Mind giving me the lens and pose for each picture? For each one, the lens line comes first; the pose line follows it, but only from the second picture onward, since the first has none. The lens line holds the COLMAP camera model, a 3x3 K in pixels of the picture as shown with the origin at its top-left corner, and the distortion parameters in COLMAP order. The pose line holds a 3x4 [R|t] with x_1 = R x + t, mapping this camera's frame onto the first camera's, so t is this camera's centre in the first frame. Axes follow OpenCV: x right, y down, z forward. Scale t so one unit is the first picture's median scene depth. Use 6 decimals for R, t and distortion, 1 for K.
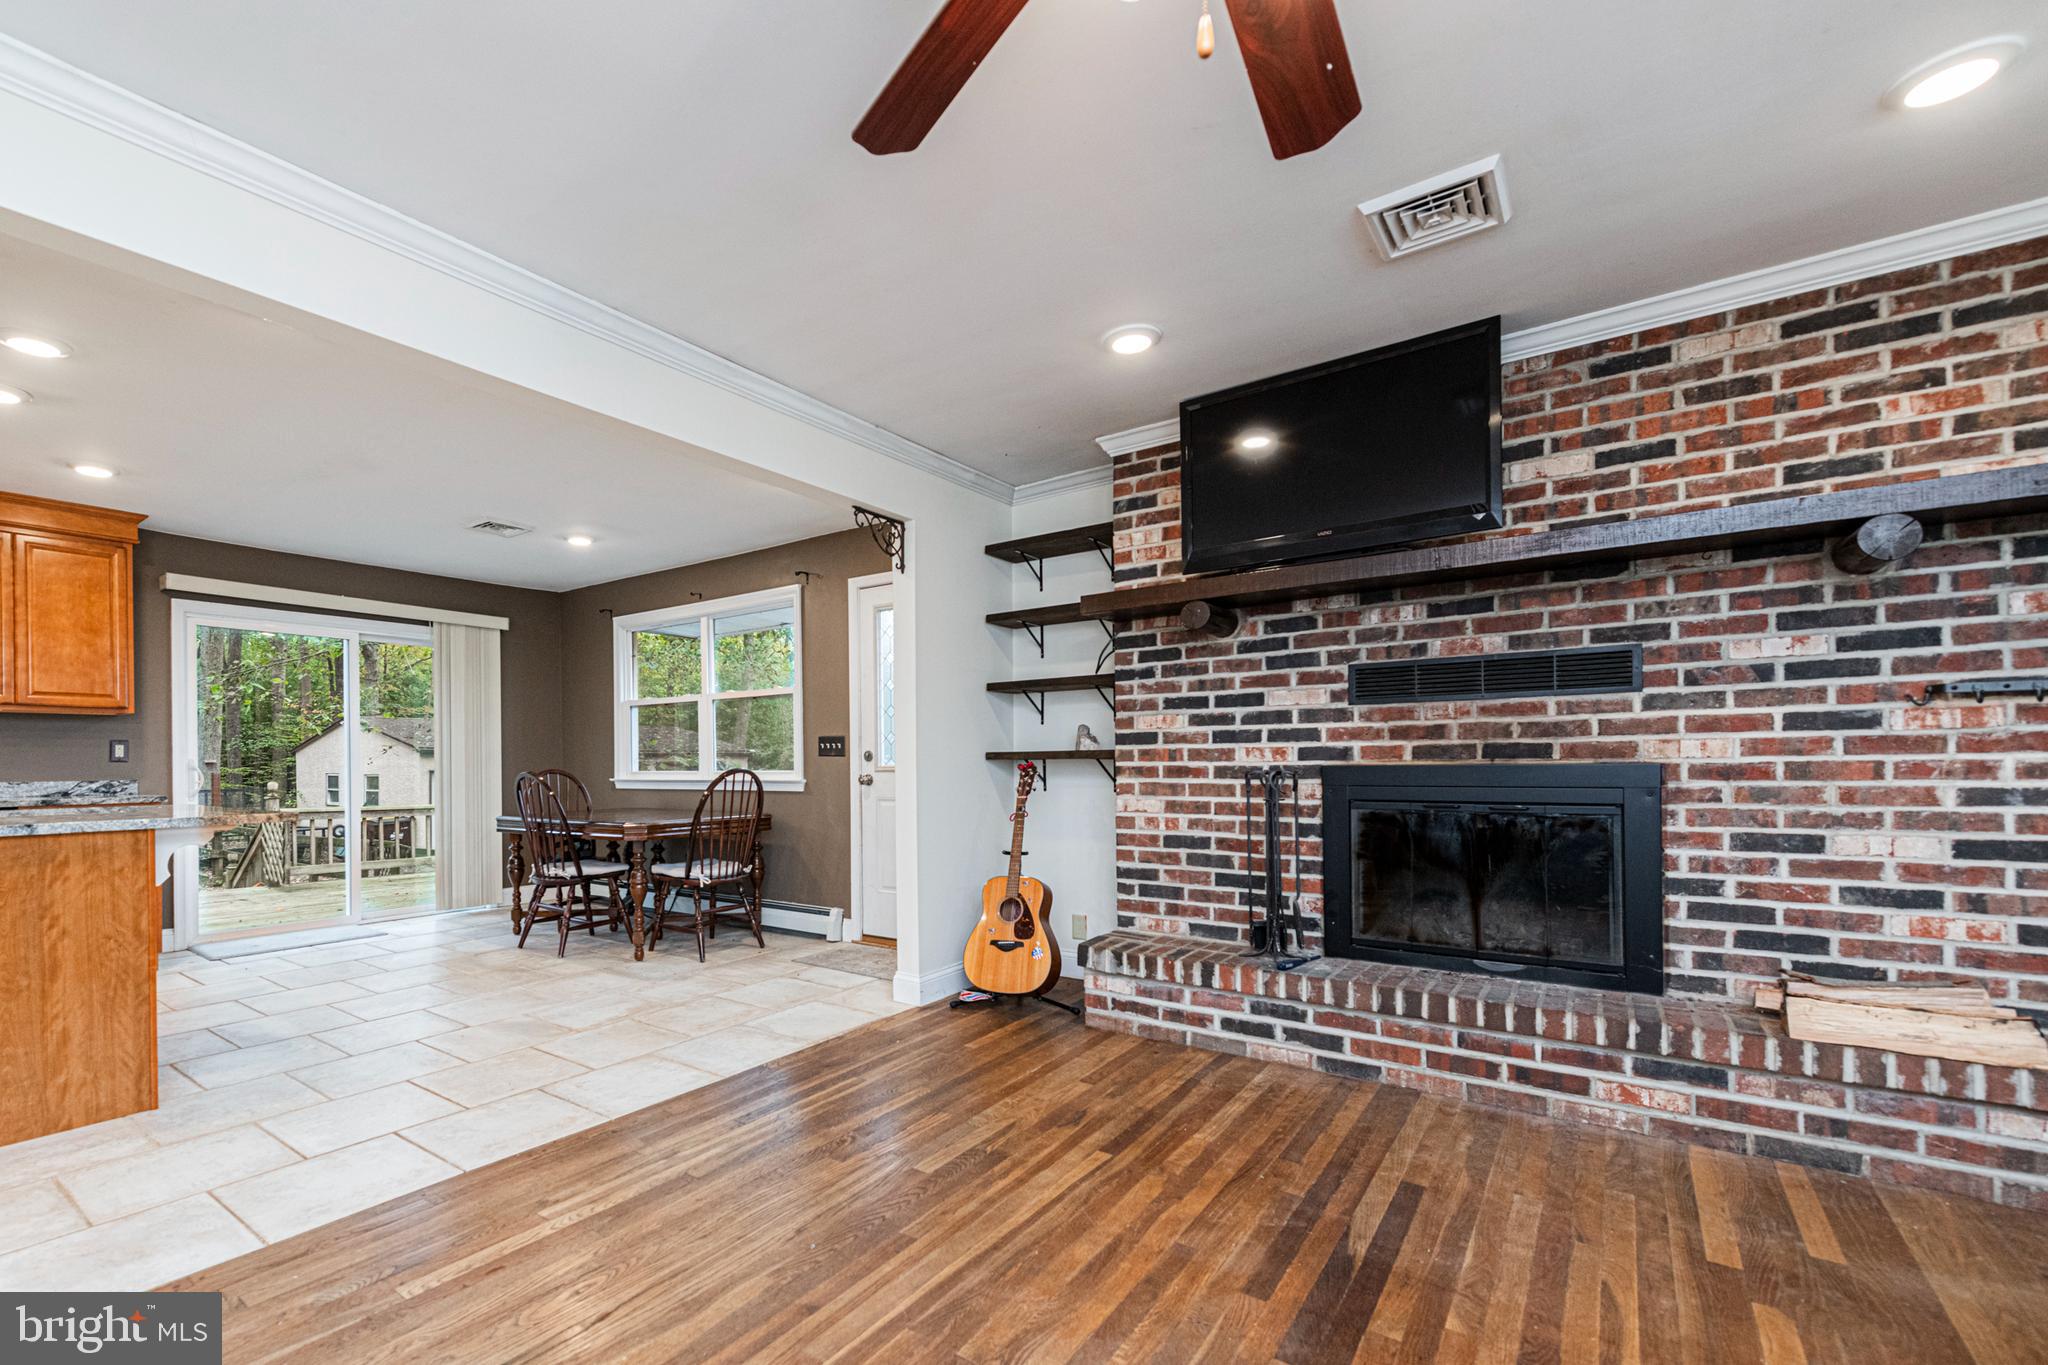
lens RADIAL K [[887.8, 0, 902.4], [0, 887.8, 763.0], [0, 0, 1]] dist [0.007755, -0.002723]
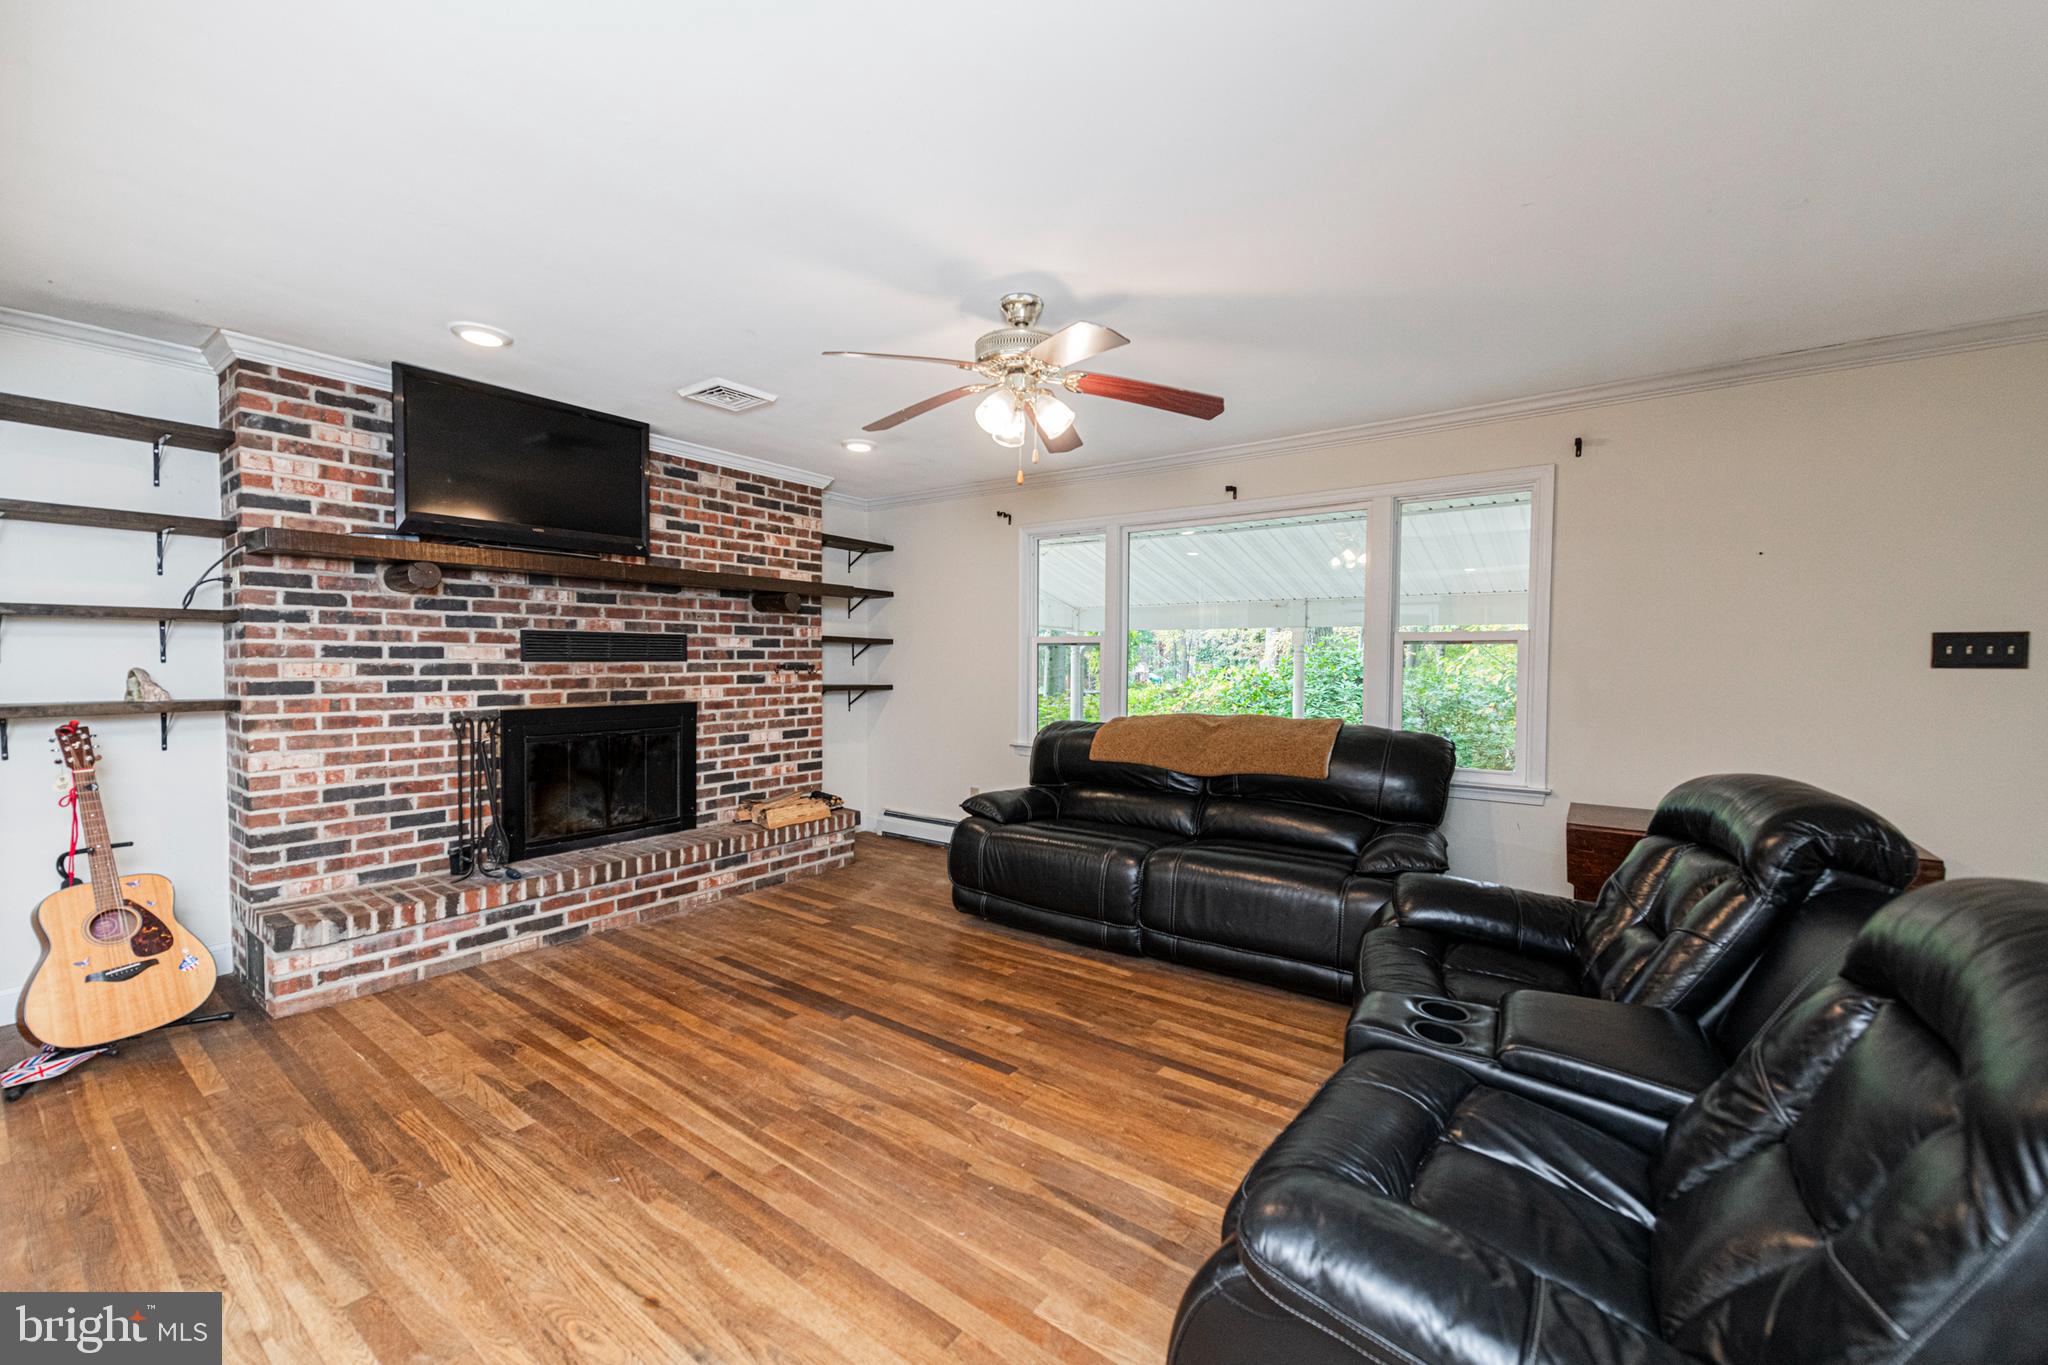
lens RADIAL K [[799.2, 0, 1028.7], [0, 799.2, 681.8], [0, 0, 1]] dist [0.002198, -0.000353]
pose [[-0.041310, -0.018984, 0.998966, -0.671942], [-0.004628, 0.999812, 0.018808, -0.061266], [-0.999136, -0.003847, -0.041391, 0.322850]]
